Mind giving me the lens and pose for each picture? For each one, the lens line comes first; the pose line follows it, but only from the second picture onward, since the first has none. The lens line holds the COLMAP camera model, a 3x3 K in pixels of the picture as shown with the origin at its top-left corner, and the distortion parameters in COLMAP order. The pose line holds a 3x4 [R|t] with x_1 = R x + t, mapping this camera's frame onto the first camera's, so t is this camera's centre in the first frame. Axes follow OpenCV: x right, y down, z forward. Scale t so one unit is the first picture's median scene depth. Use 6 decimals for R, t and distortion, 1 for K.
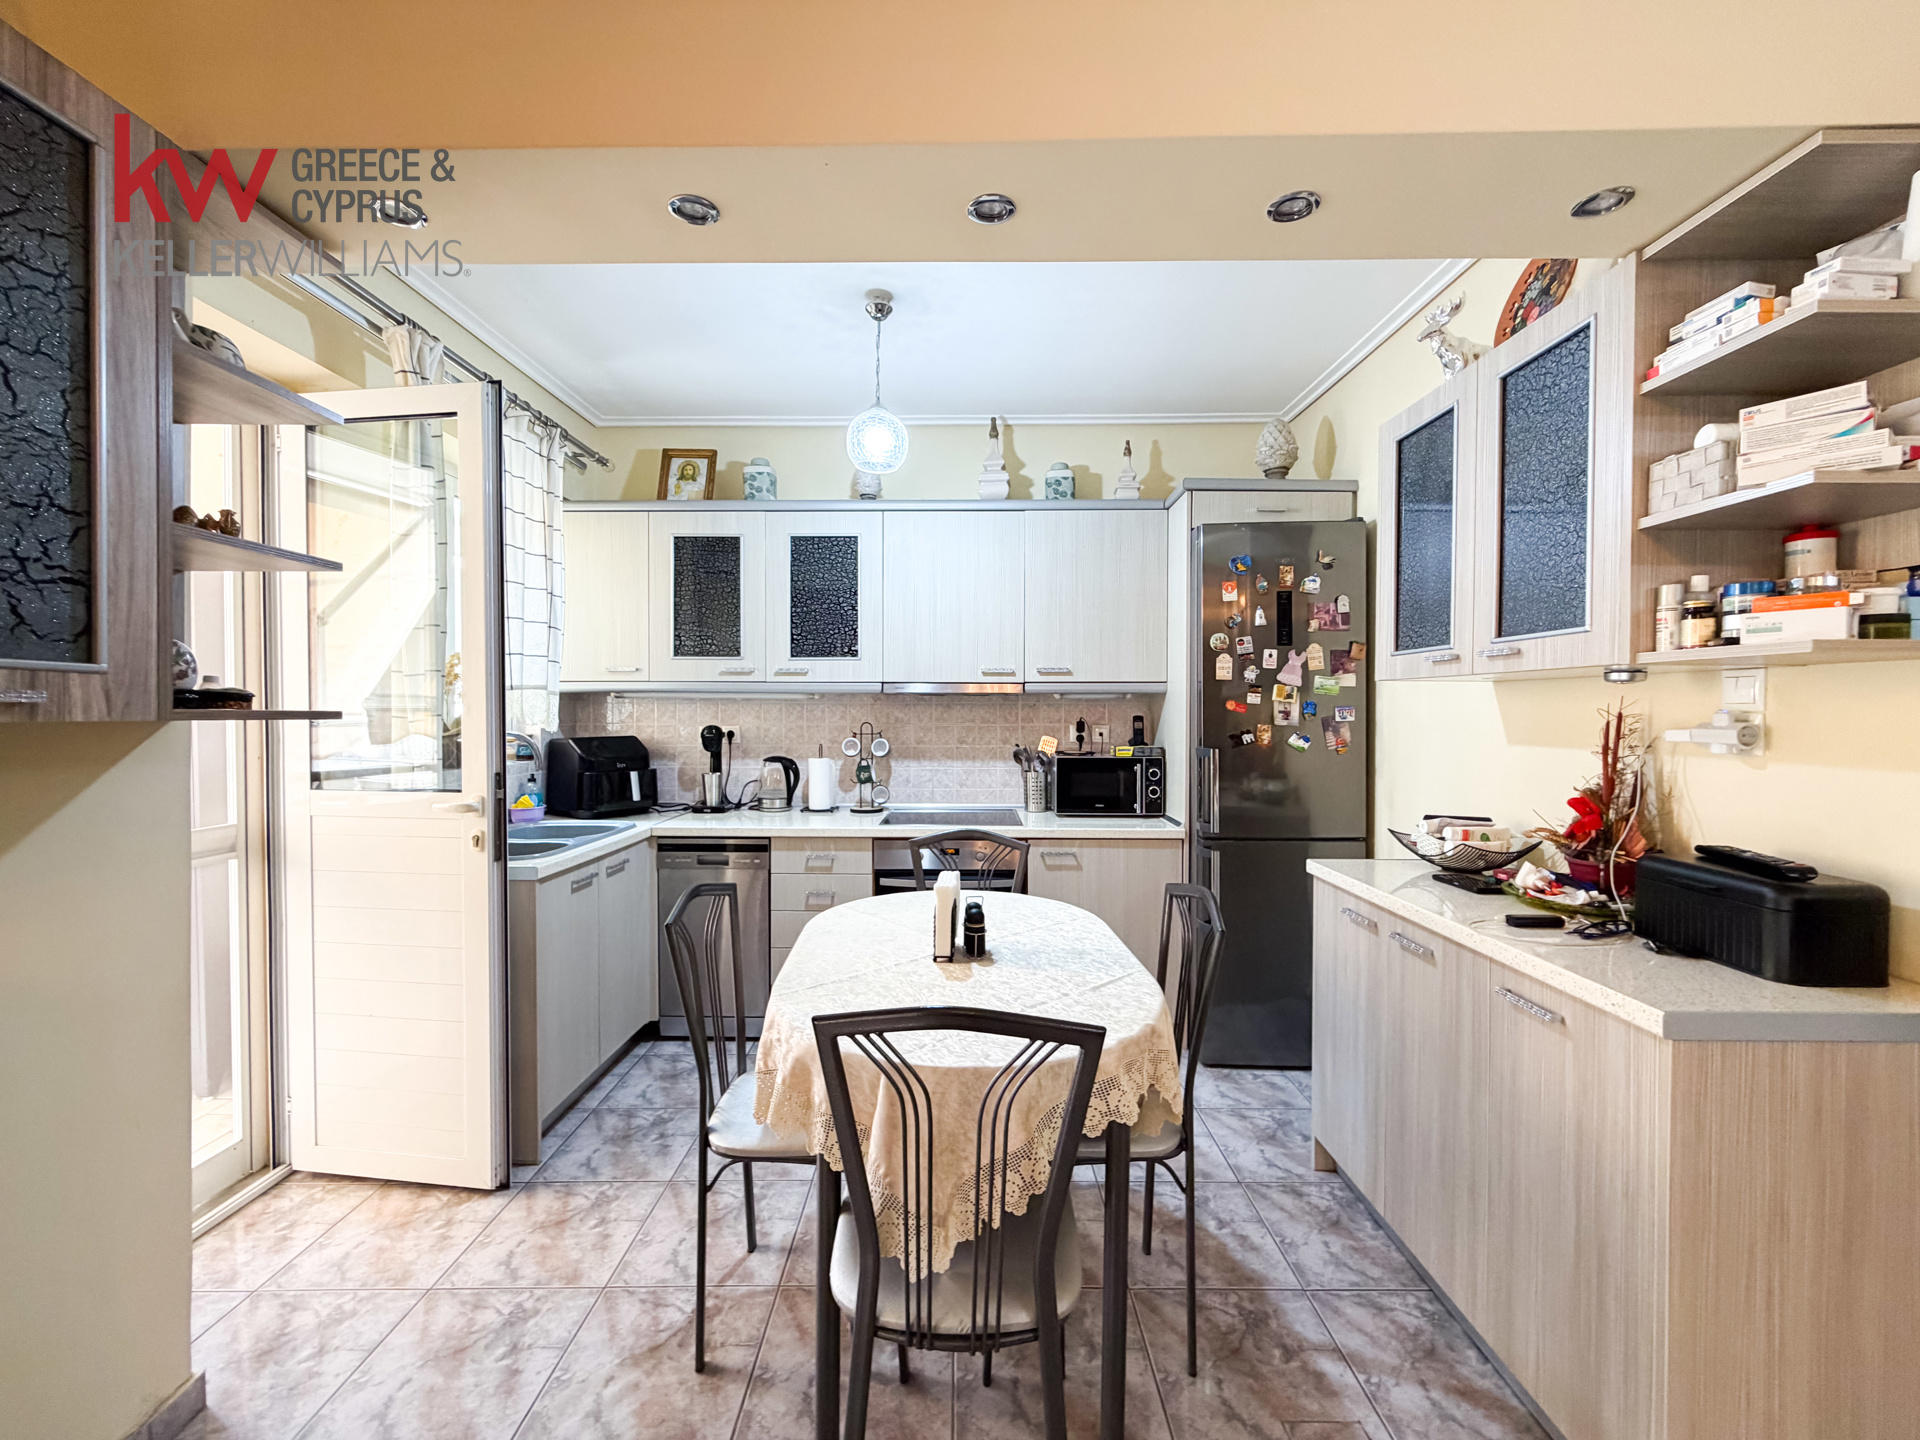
lens RADIAL K [[771.6, 0, 955.4], [0, 771.6, 722.2], [0, 0, 1]] dist [-0.000838, -0.000099]
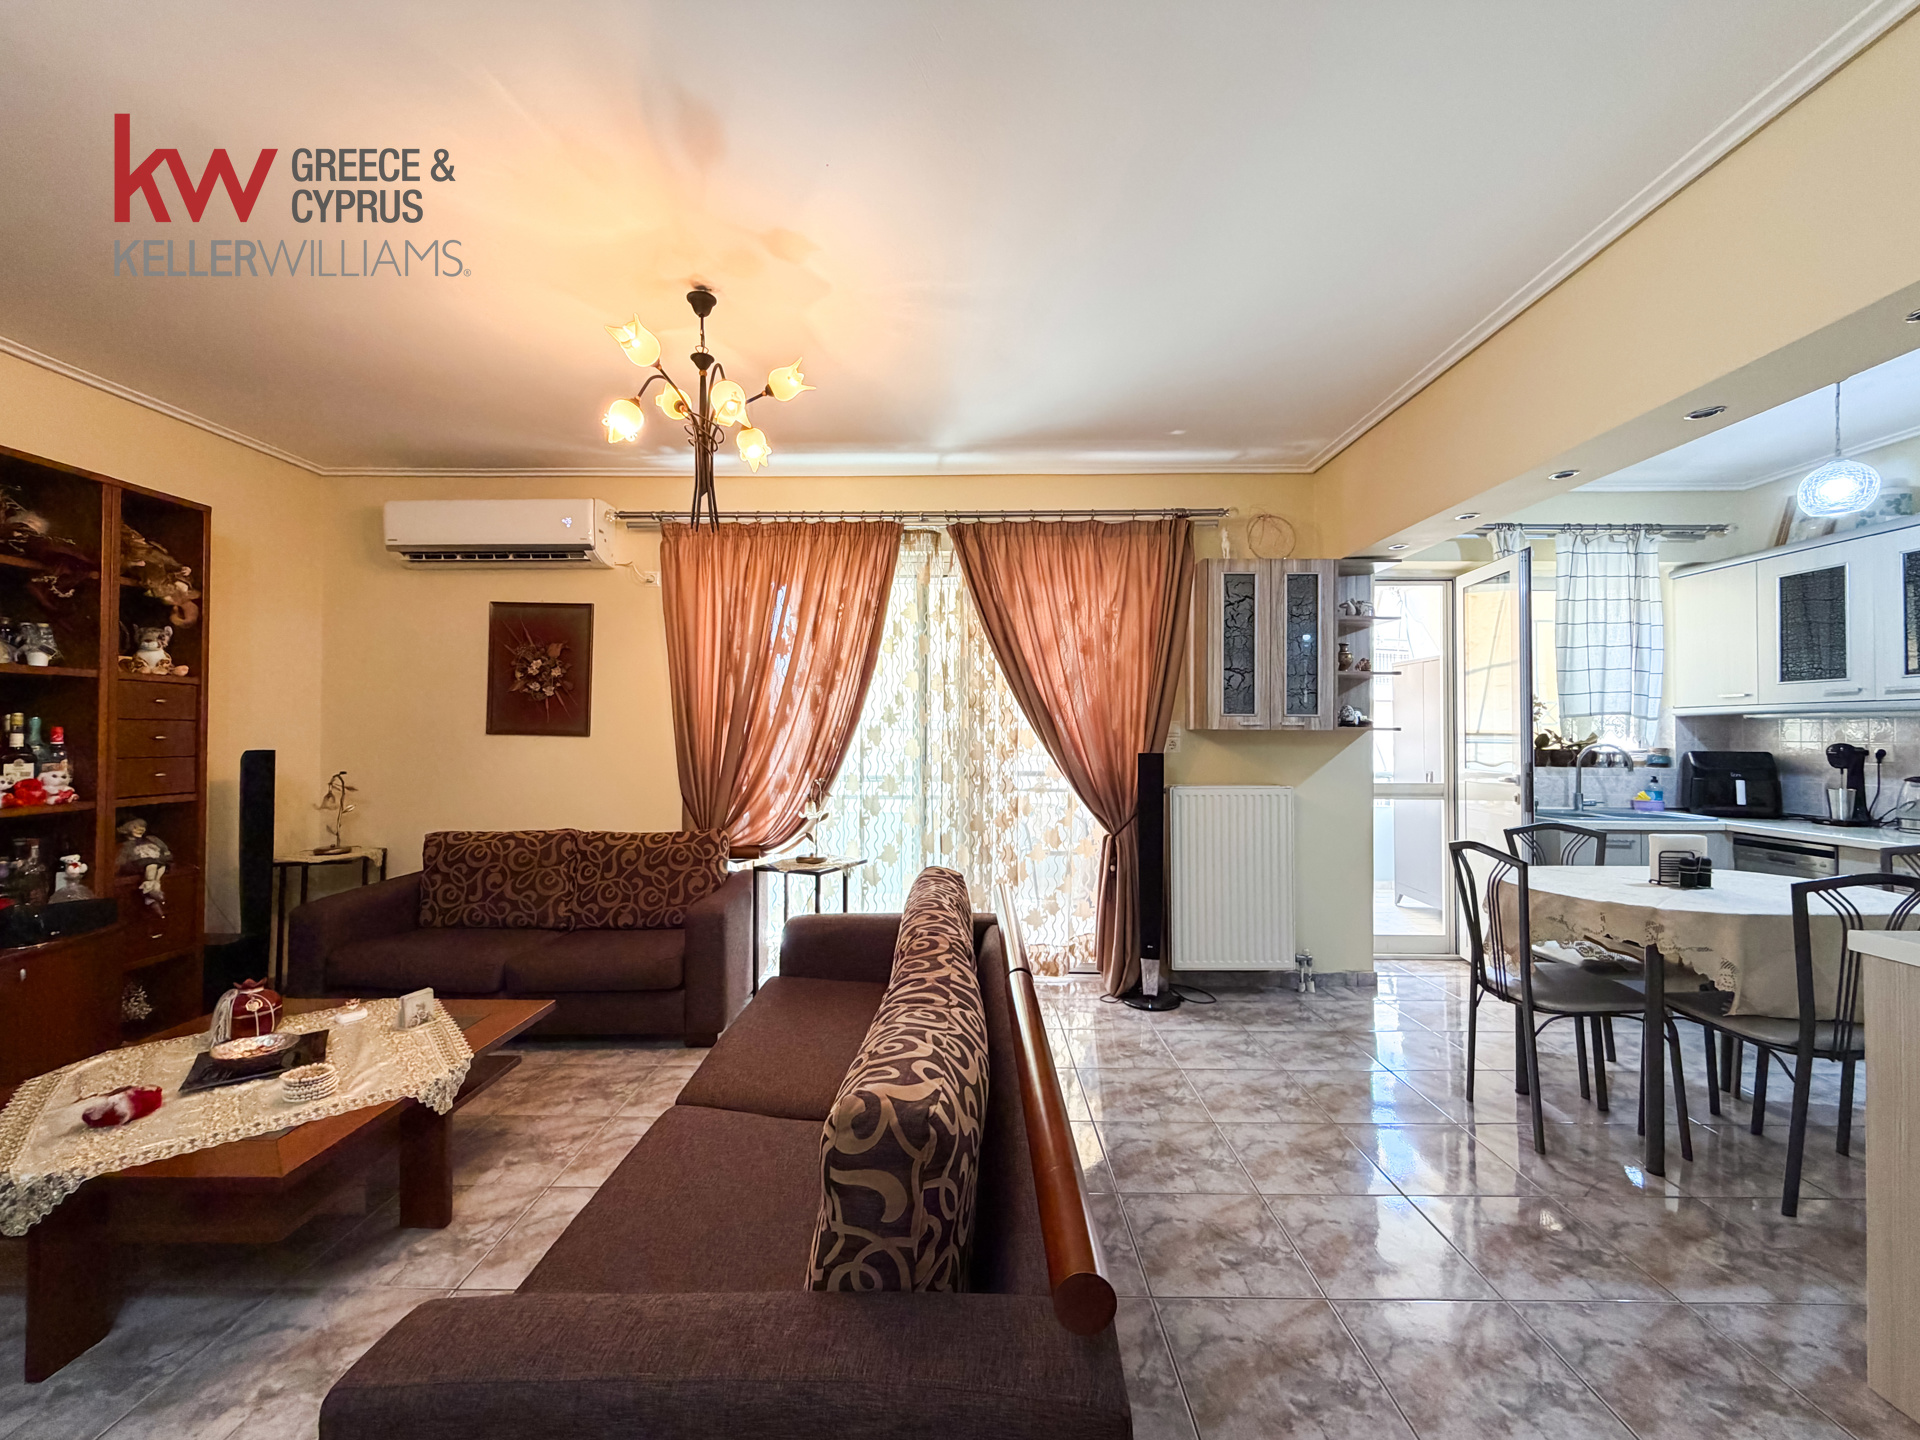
lens RADIAL K [[771.6, 0, 956.4], [0, 771.6, 720.8], [0, 0, 1]] dist [-0.000838, -0.000099]
pose [[-0.001301, -0.017370, -0.999848, 0.836444], [-0.018953, 0.999670, -0.017343, 0.016203], [0.999820, 0.018928, -0.001630, -0.232668]]
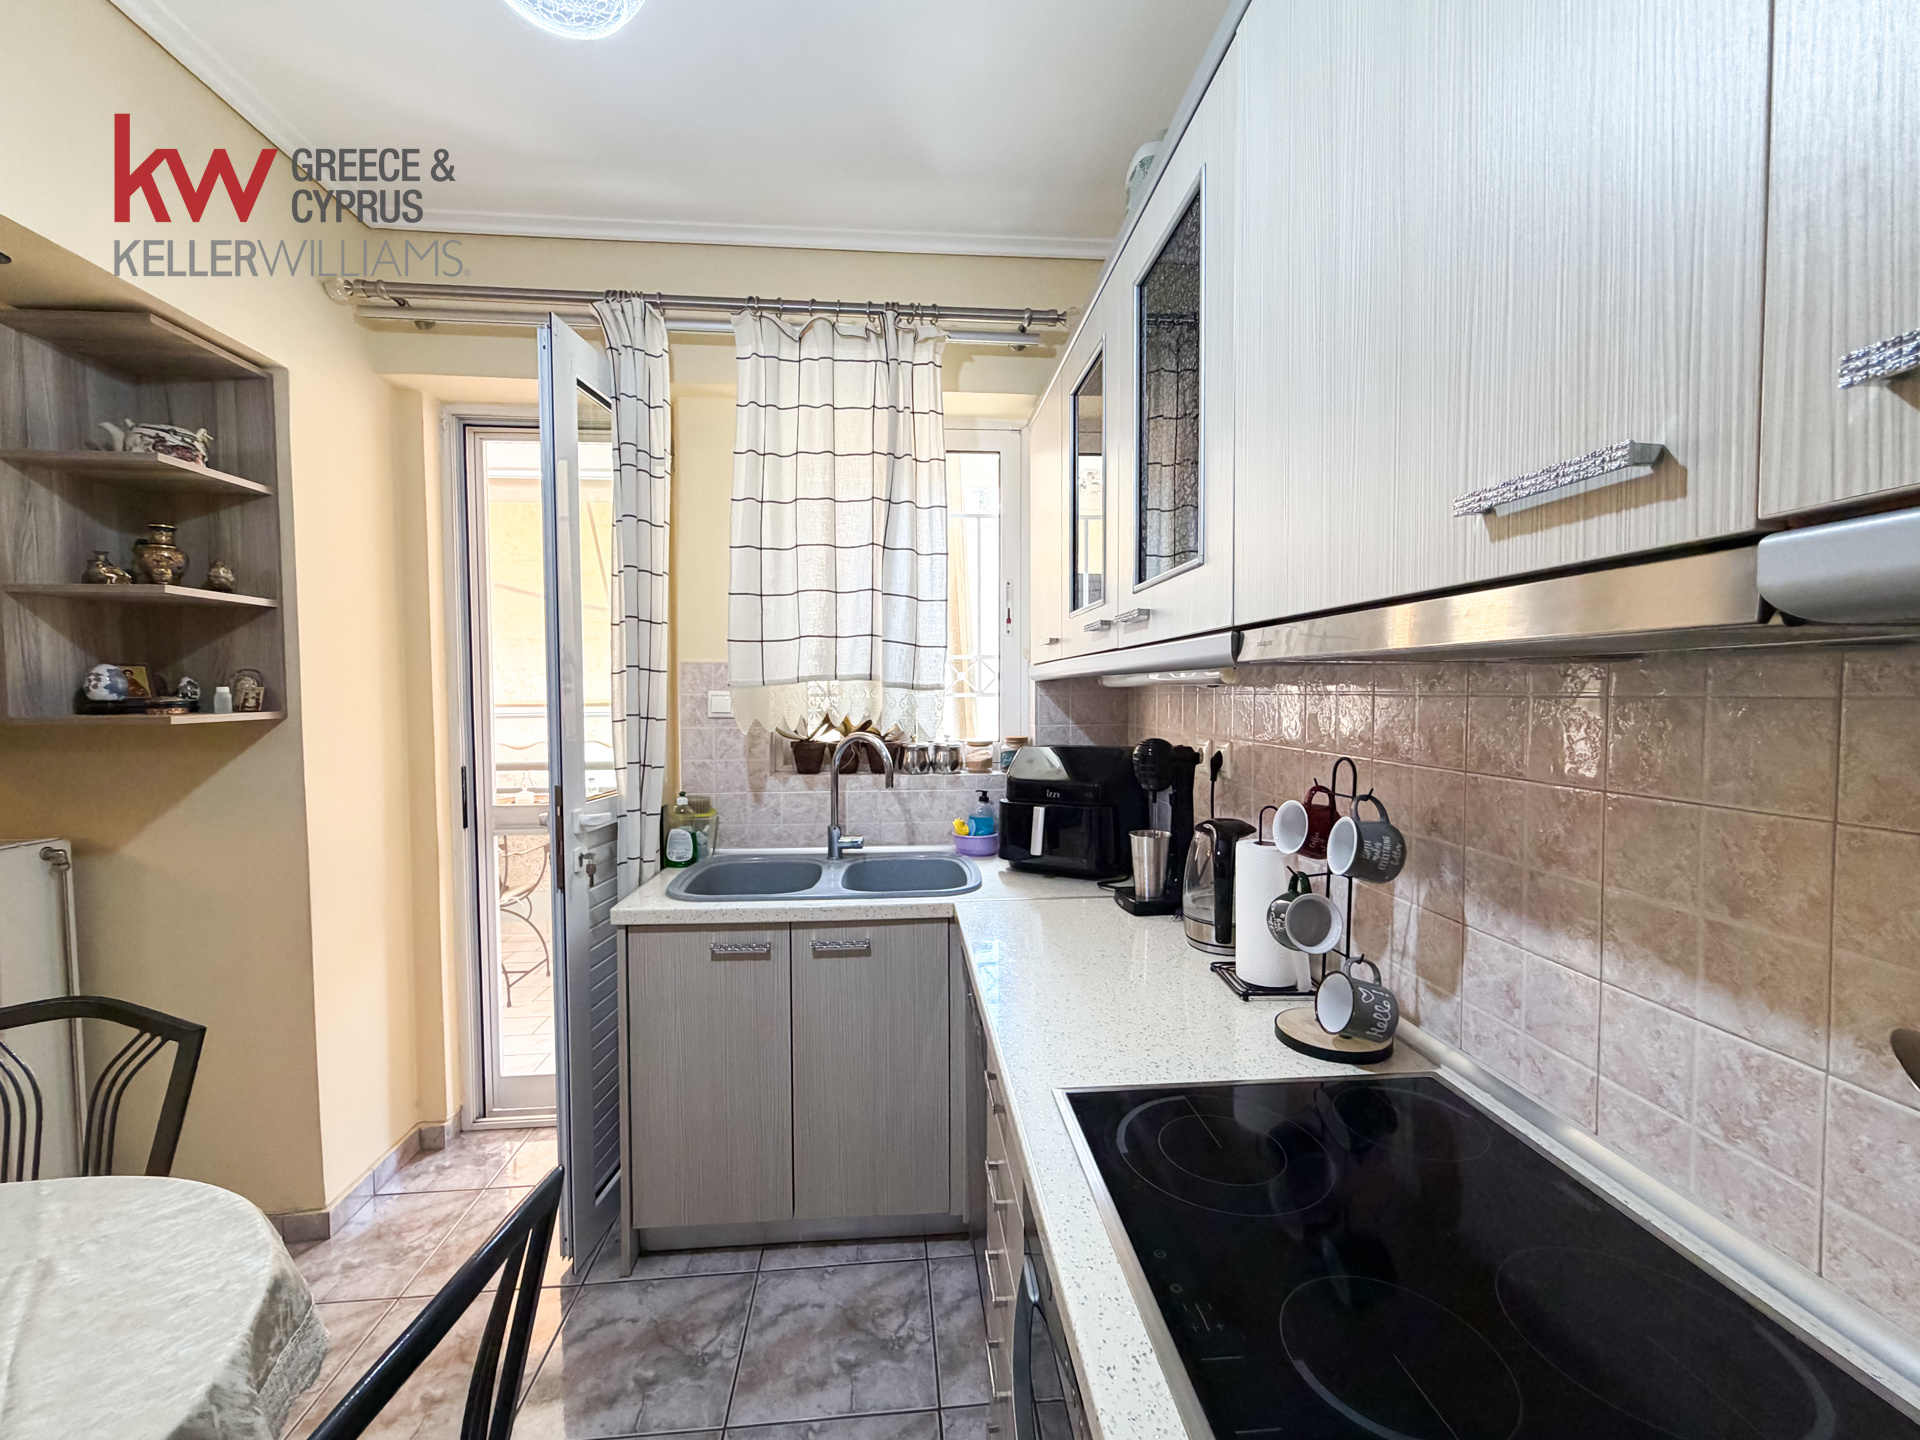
lens RADIAL K [[771.6, 0, 968.5], [0, 771.6, 723.5], [0, 0, 1]] dist [-0.000838, -0.000099]
pose [[0.102936, 0.035996, -0.994036, 0.201272], [-0.009292, 0.999336, 0.035226, -0.025351], [0.994645, 0.005611, 0.103202, 0.935229]]
